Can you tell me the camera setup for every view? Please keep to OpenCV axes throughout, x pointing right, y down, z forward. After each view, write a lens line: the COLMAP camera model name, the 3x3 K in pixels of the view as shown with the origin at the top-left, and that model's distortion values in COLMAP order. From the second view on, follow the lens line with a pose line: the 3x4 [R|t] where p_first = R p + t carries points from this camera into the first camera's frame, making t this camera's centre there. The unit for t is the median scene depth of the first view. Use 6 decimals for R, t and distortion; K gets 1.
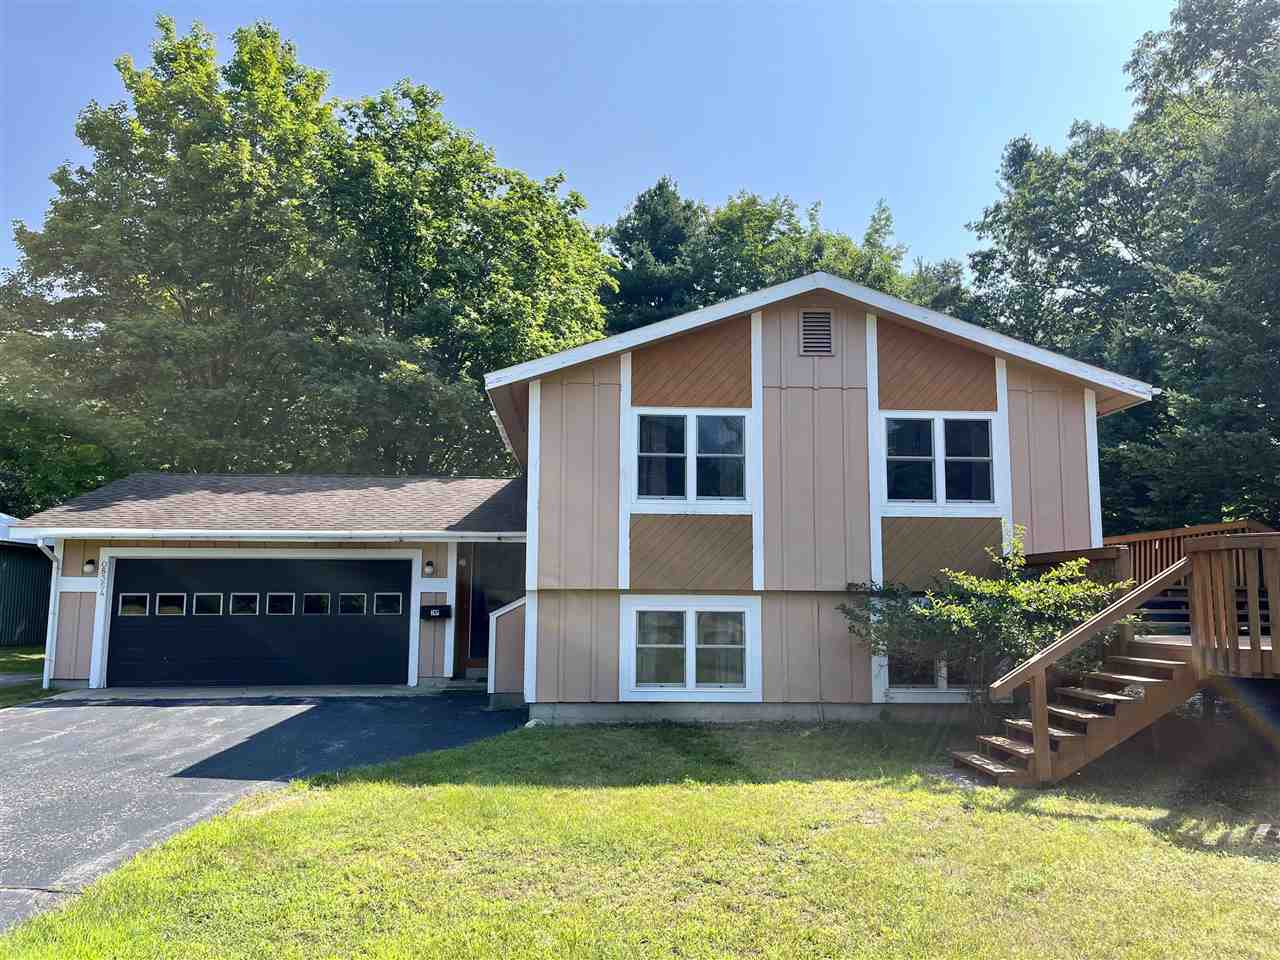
lens RADIAL K [[971.6, 0, 640.2], [0, 971.6, 474.5], [0, 0, 1]] dist [0.062918, -0.010494]
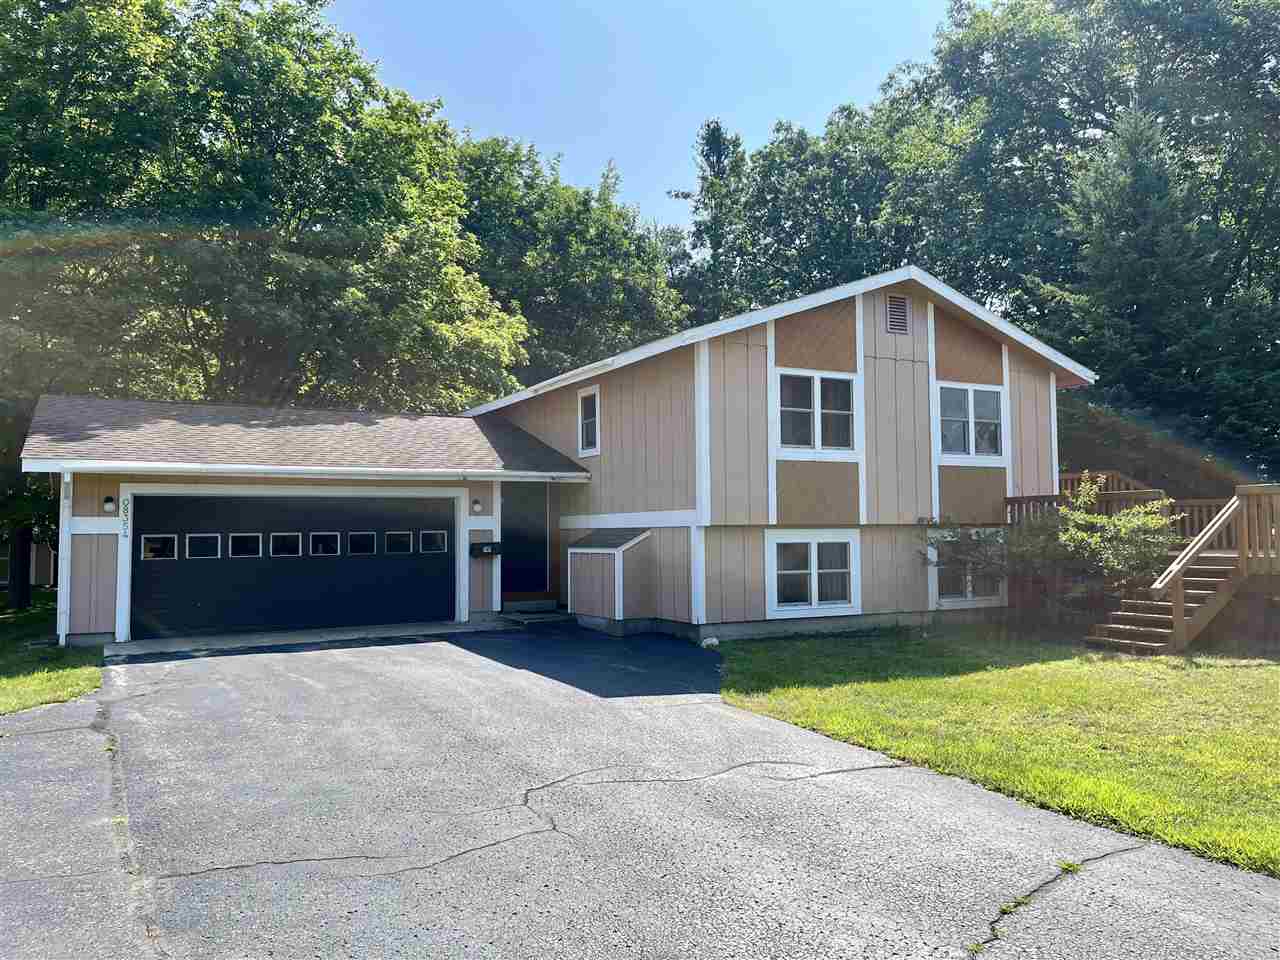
lens RADIAL K [[964.7, 0, 634.4], [0, 964.7, 471.8], [0, 0, 1]] dist [0.058060, -0.074924]
pose [[0.904471, 0.010285, 0.426411, -0.636050], [-0.038776, 0.997552, 0.058186, -0.005740], [-0.424769, -0.069162, 0.902656, 0.031733]]
